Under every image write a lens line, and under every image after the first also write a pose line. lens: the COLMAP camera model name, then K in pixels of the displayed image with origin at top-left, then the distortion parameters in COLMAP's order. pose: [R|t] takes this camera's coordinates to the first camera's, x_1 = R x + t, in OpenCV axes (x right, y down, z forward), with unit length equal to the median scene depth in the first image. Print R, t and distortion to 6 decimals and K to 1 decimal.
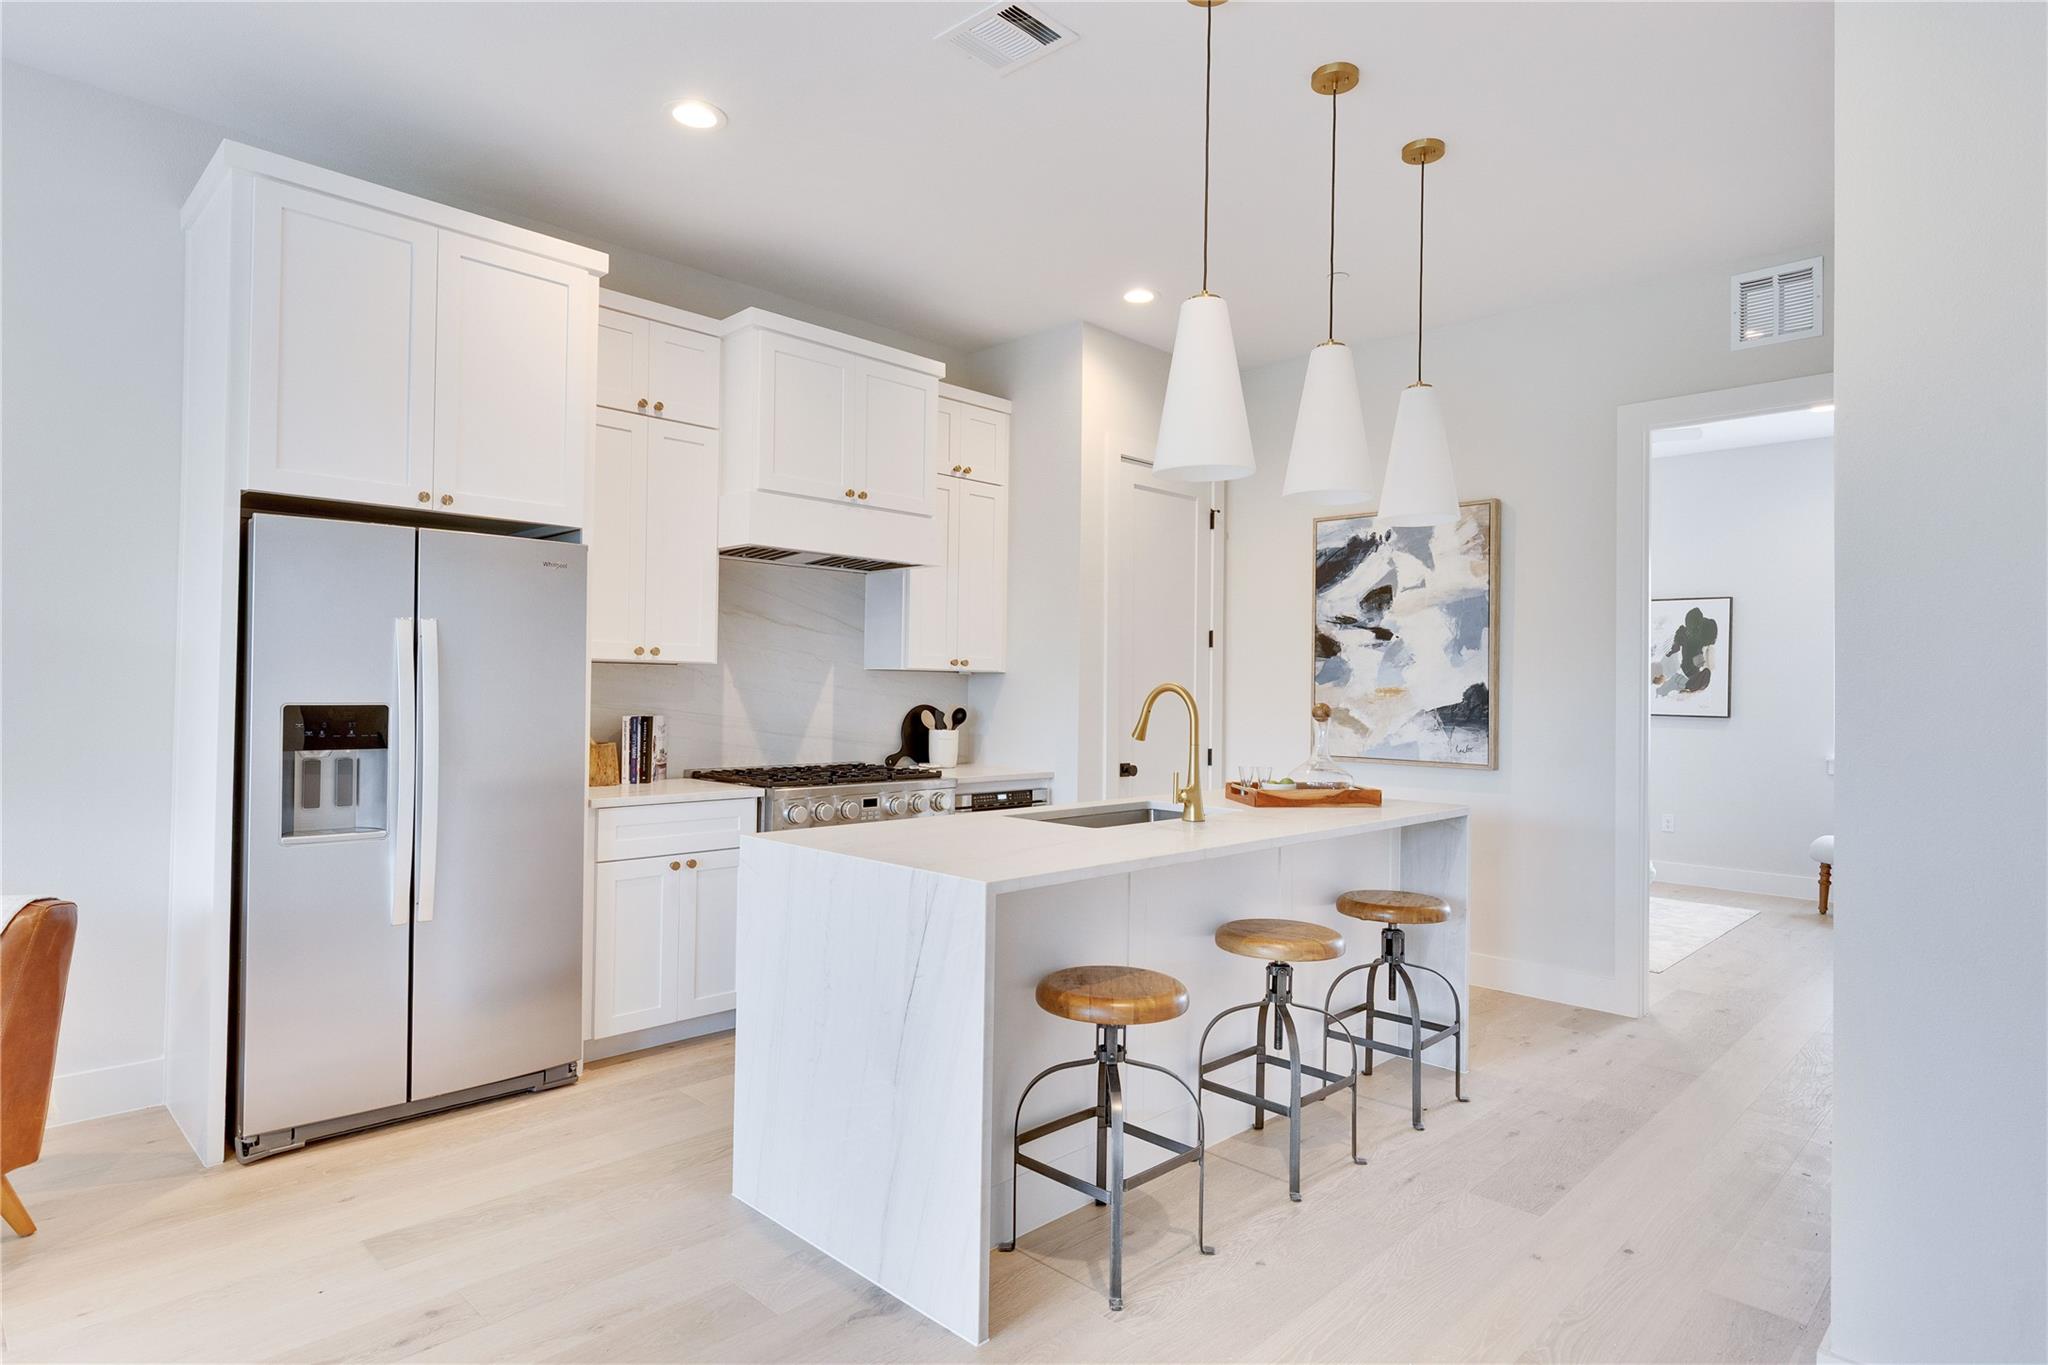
lens RADIAL K [[1105.1, 0, 1025.0], [0, 1105.1, 685.0], [0, 0, 1]] dist [-0.000997, -0.000658]
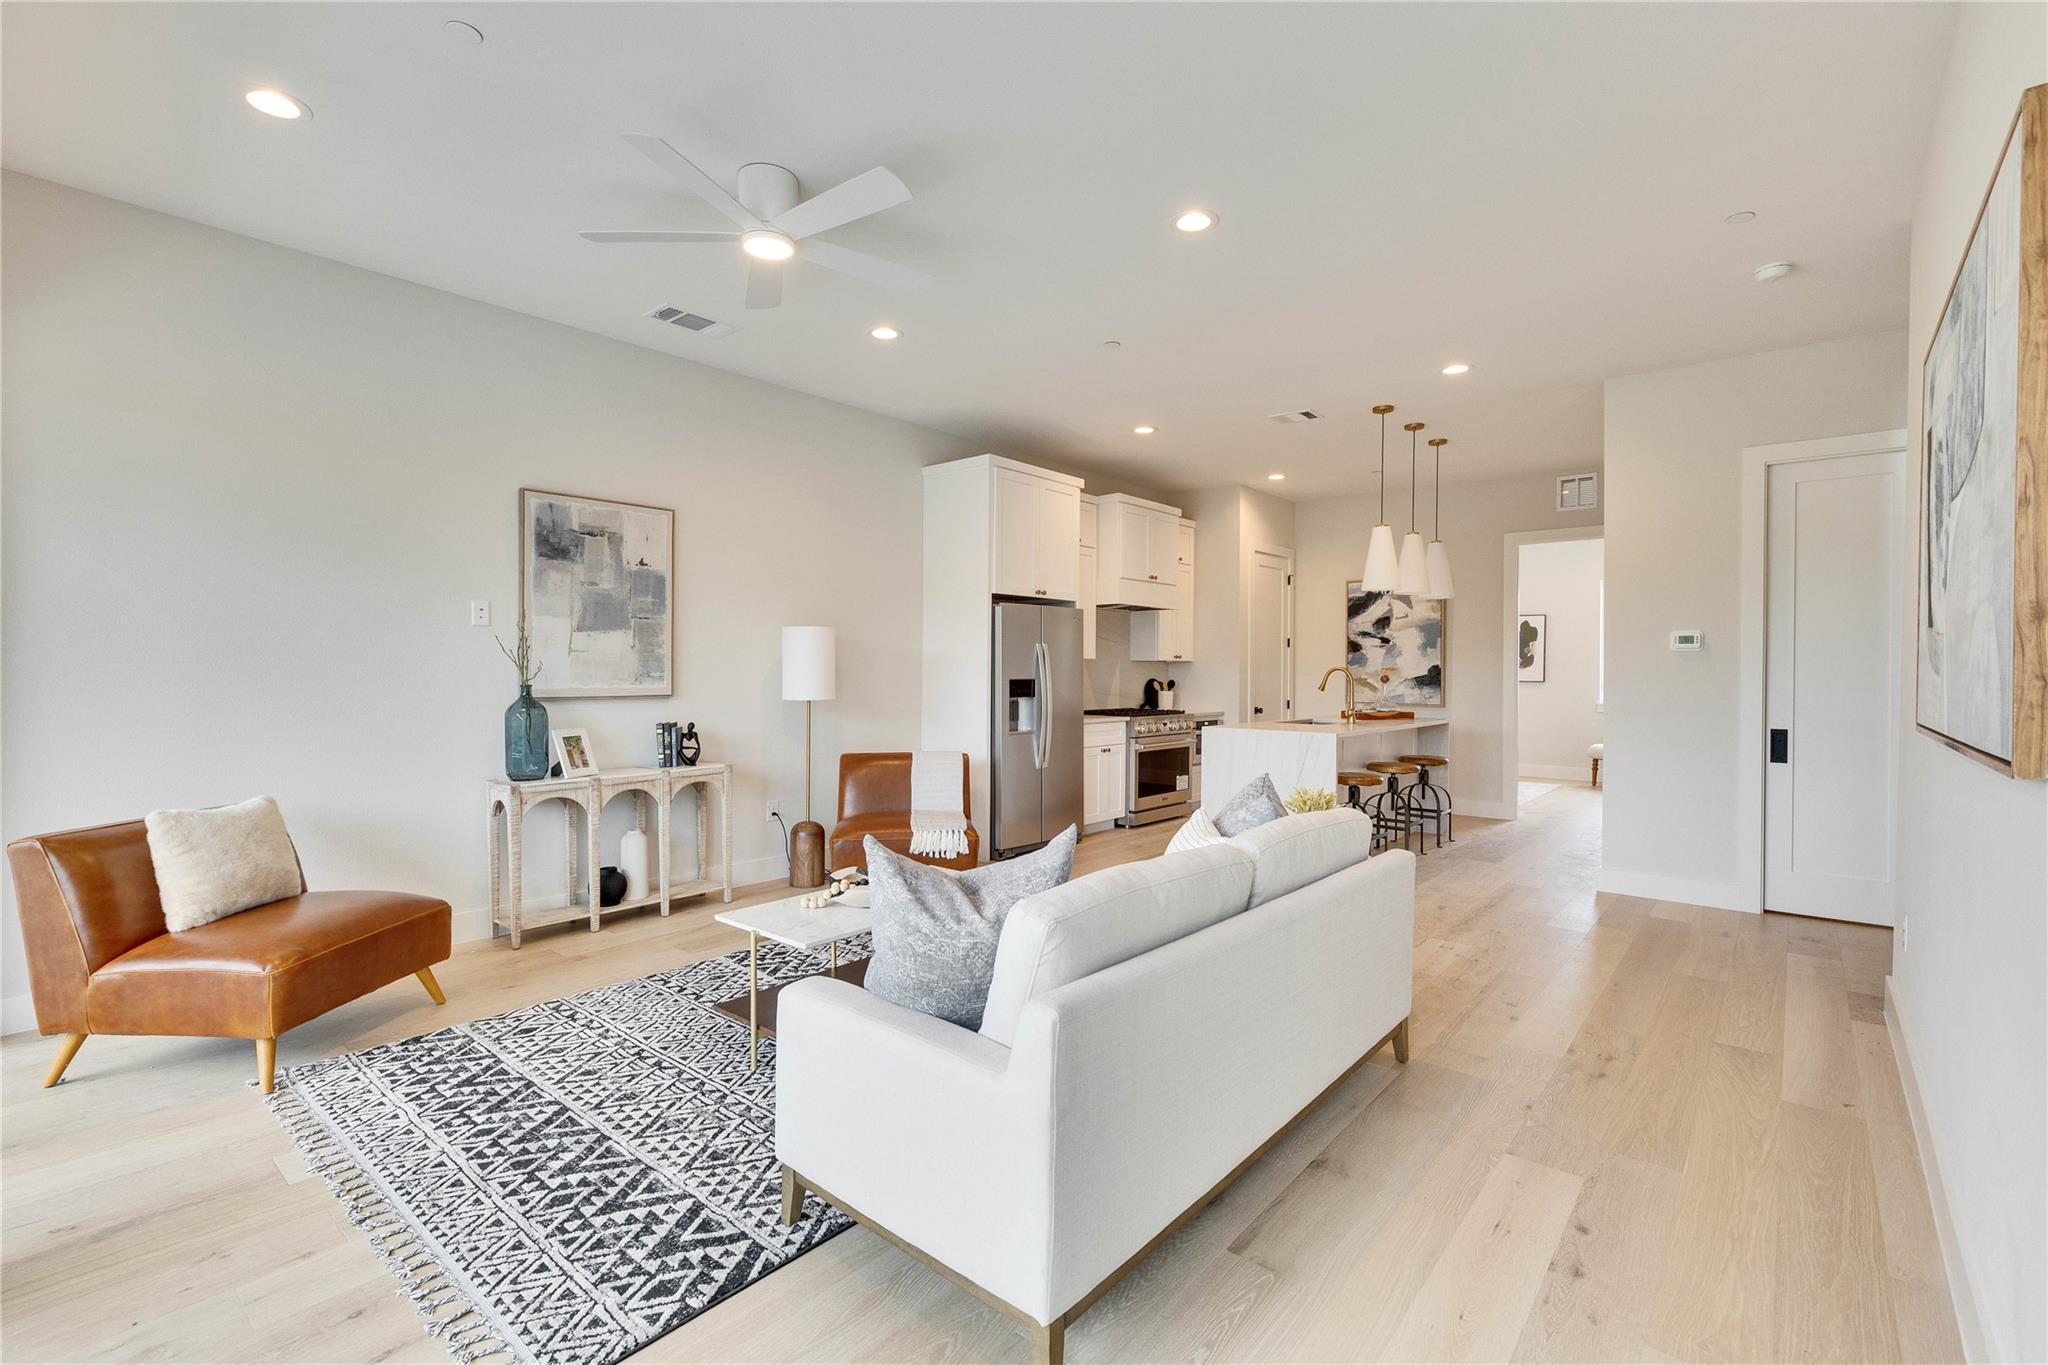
lens RADIAL K [[914.9, 0, 1014.4], [0, 914.9, 685.9], [0, 0, 1]] dist [-0.001895, -0.000100]
pose [[0.997905, -0.010260, 0.063879, -0.460348], [0.008841, 0.999709, 0.022460, -0.007535], [-0.064090, -0.021848, 0.997705, -0.621246]]
